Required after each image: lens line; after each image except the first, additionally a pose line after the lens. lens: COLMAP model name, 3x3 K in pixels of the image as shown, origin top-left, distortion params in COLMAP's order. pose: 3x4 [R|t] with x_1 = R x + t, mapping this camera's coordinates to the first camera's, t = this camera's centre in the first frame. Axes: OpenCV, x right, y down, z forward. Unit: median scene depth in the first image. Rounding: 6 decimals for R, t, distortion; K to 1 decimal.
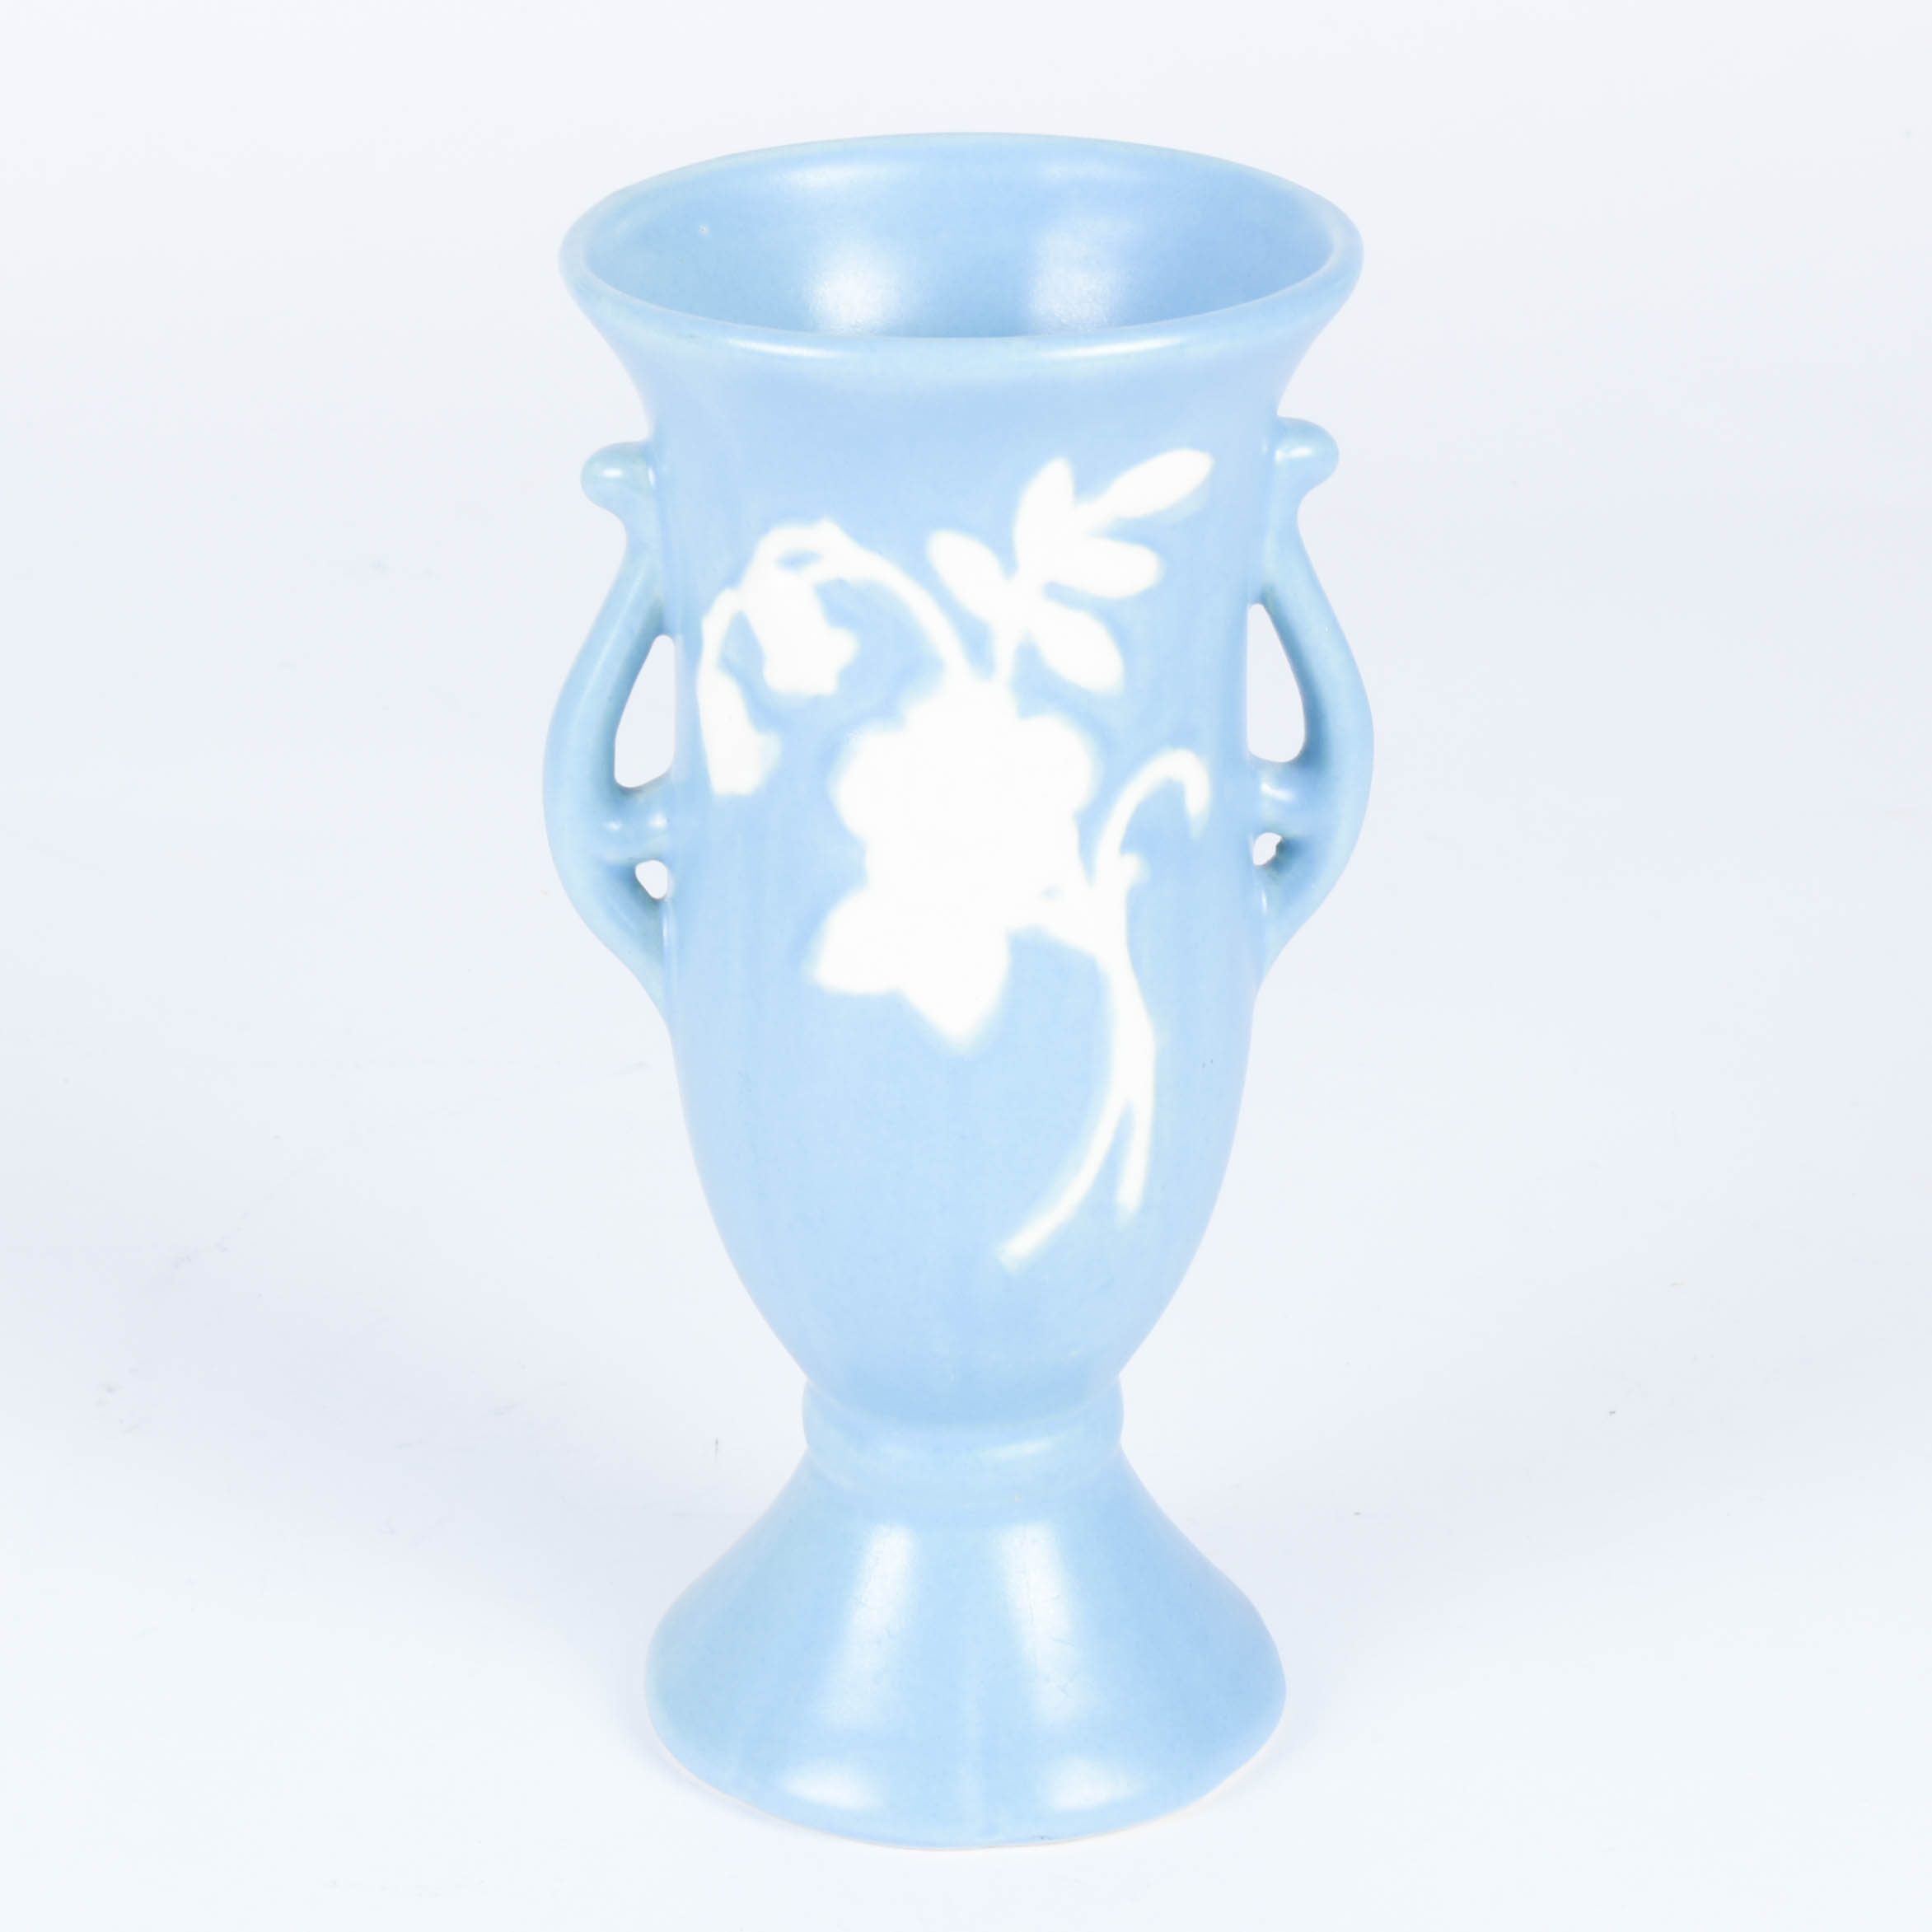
lens RADIAL K [[6798.4, 0, 964.5], [0, 6798.4, 967.0], [0, 0, 1]] dist [0.135089, 0.000000]
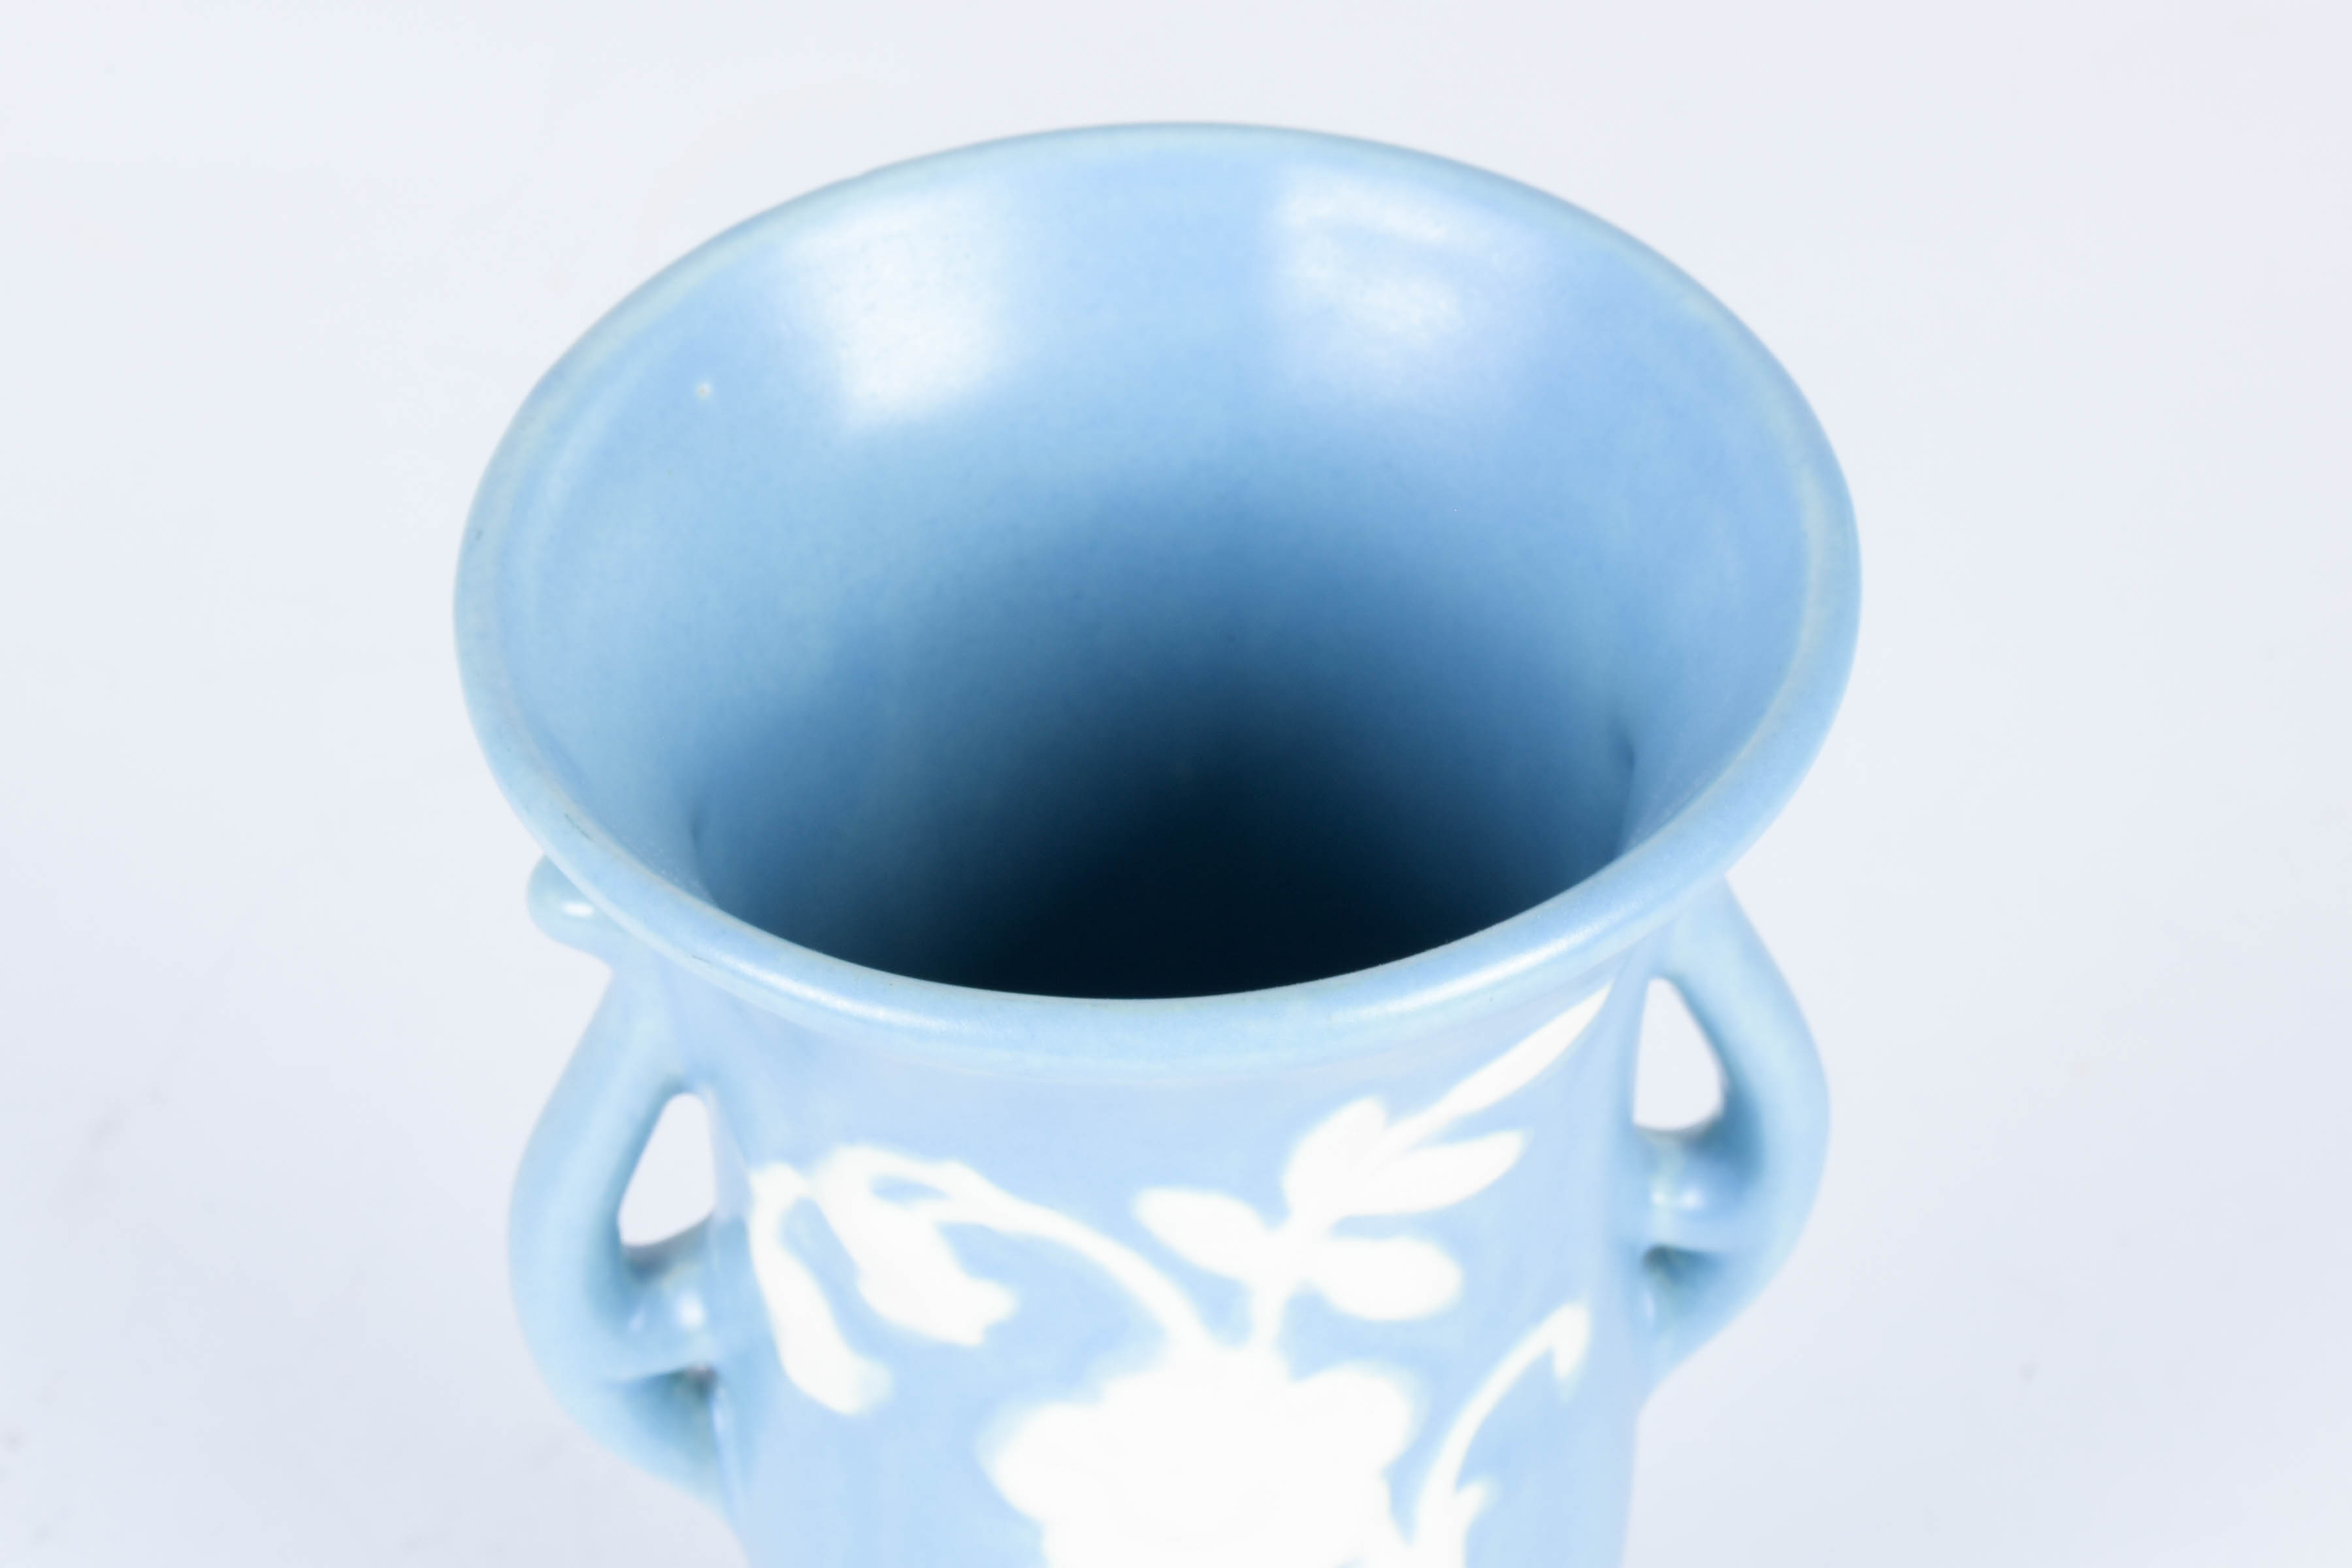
lens RADIAL K [[5448.4, 0, 1174.6], [0, 5448.4, 787.2], [0, 0, 1]] dist [0.011980, 0.000000]
pose [[0.998511, -0.049071, 0.023838, -0.010539], [0.037405, 0.933882, 0.355621, -0.242190], [-0.039713, -0.354199, 0.934326, 0.544815]]
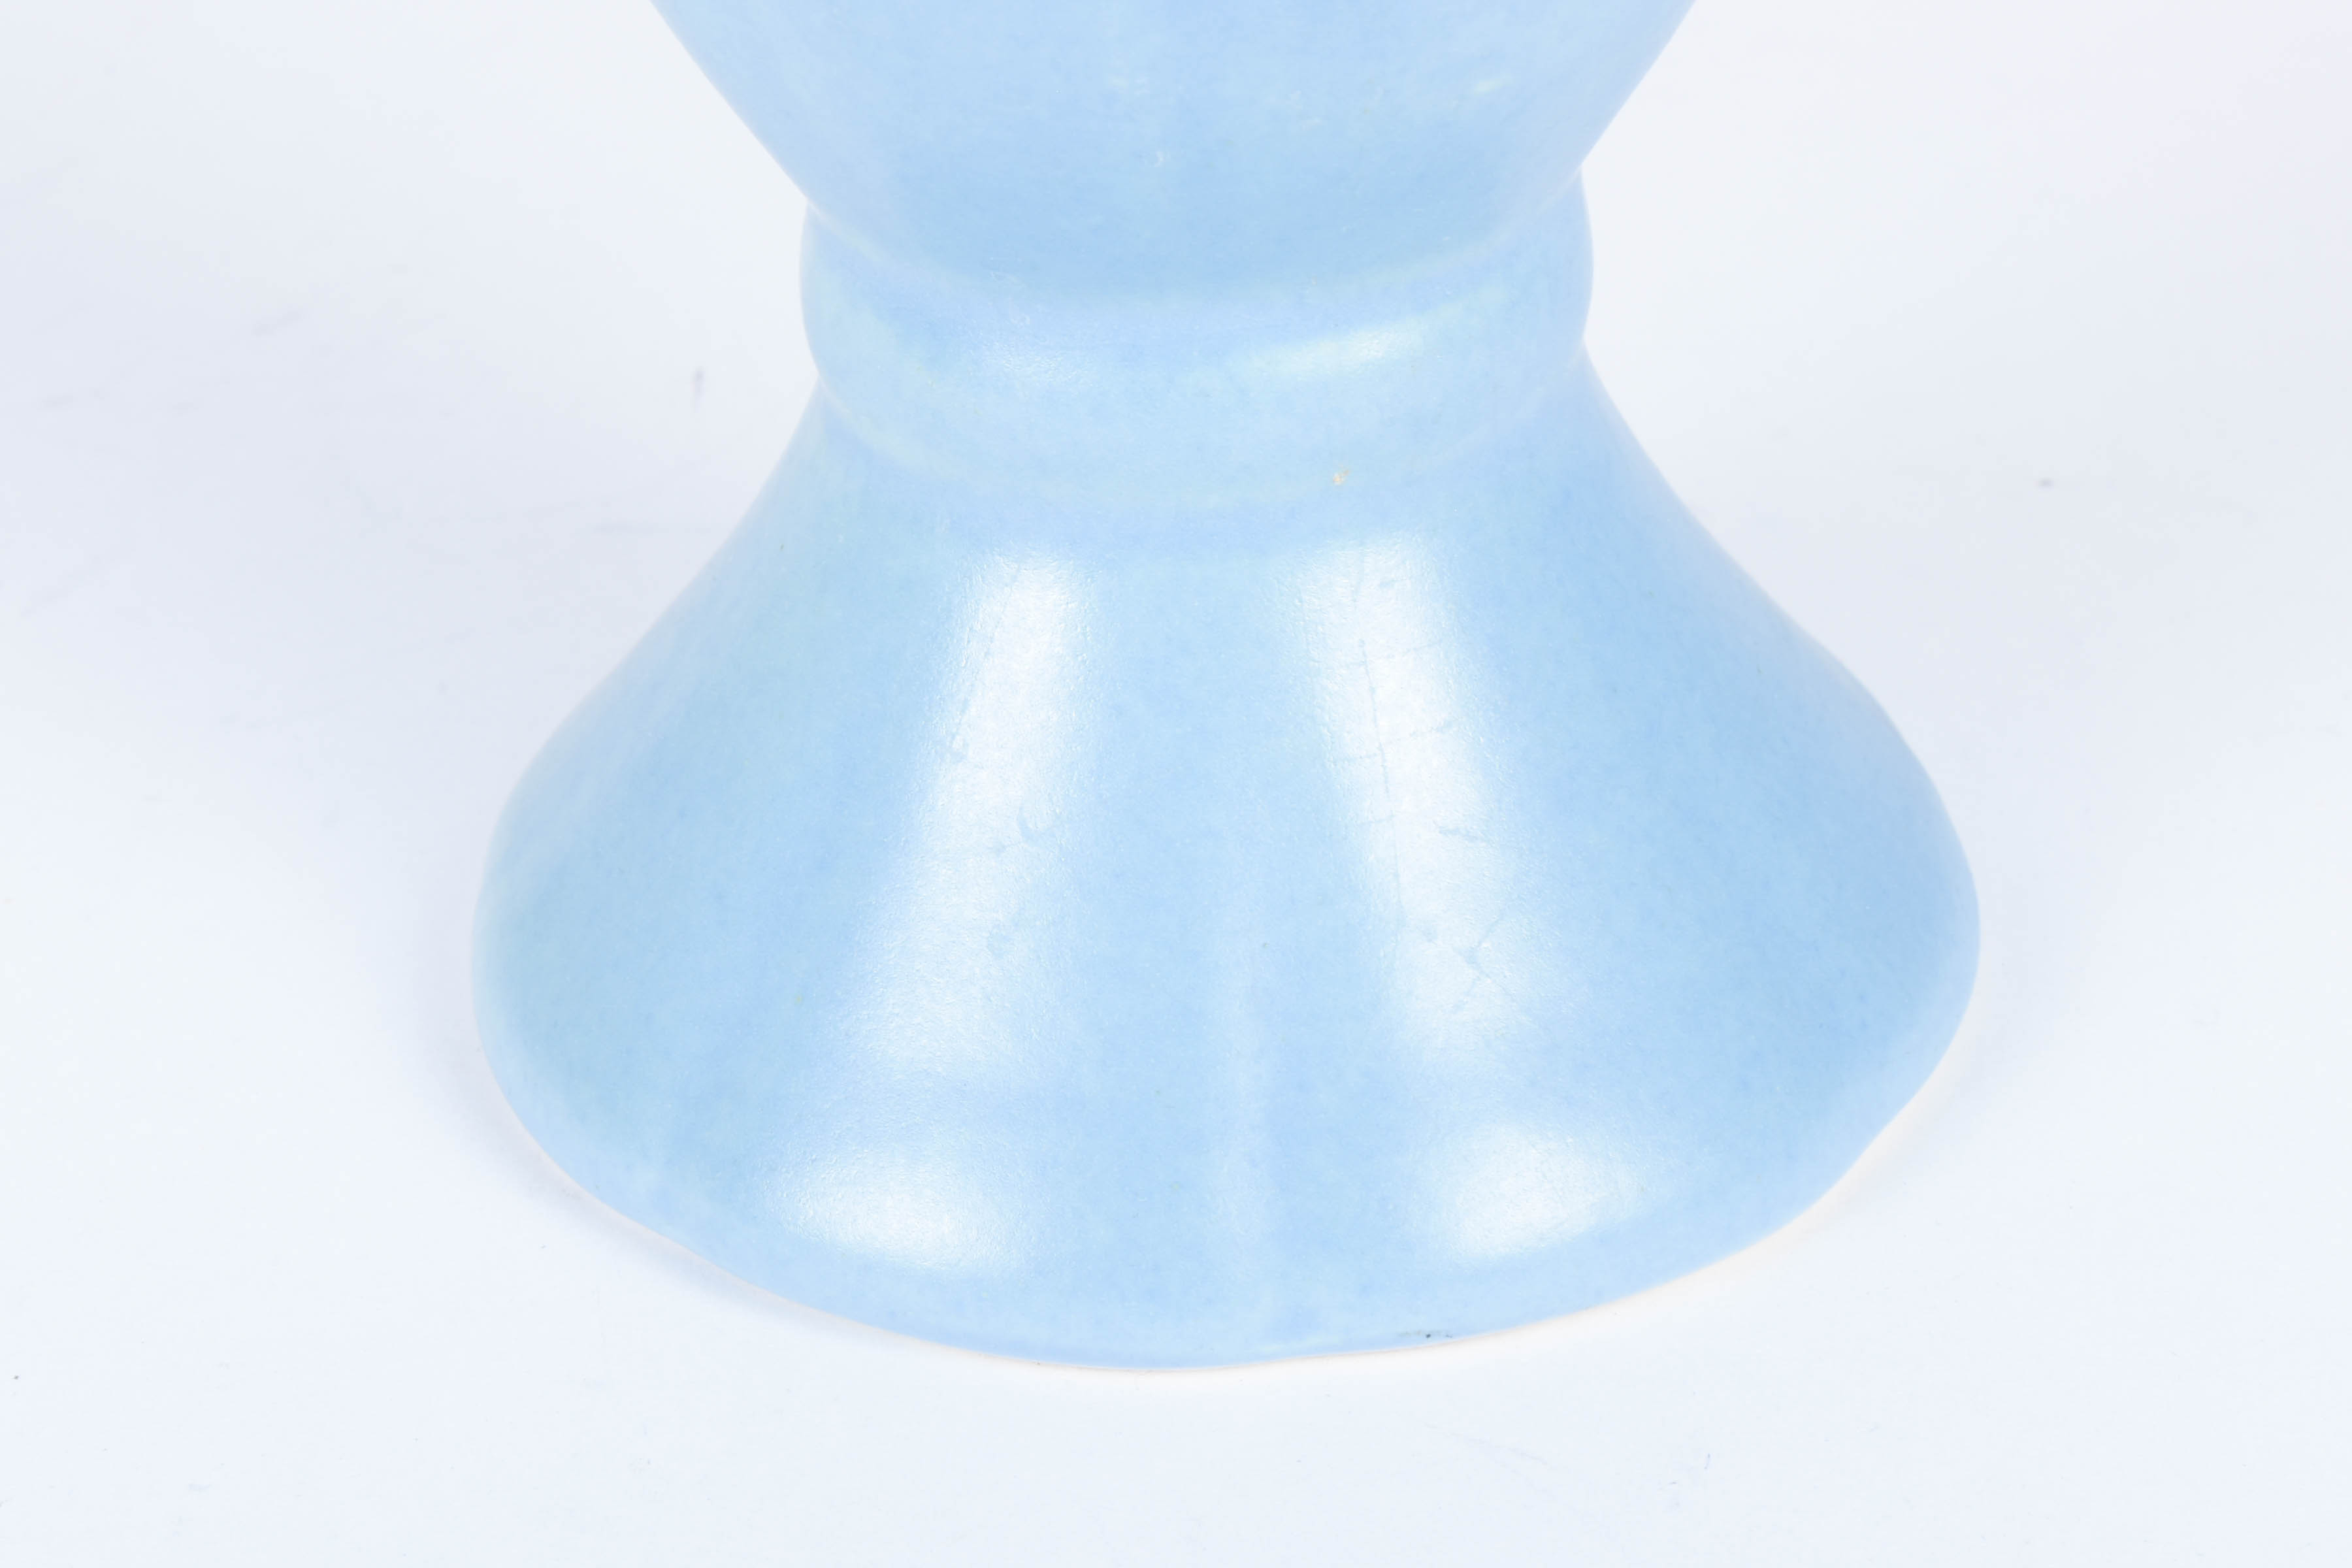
lens RADIAL K [[5448.4, 0, 1177.8], [0, 5448.4, 786.1], [0, 0, 1]] dist [0.011980, 0.000000]
pose [[0.999478, -0.030488, -0.010695, 0.001255], [0.031665, 0.990089, 0.136826, 0.053354], [0.006418, -0.137093, 0.990537, 0.698360]]
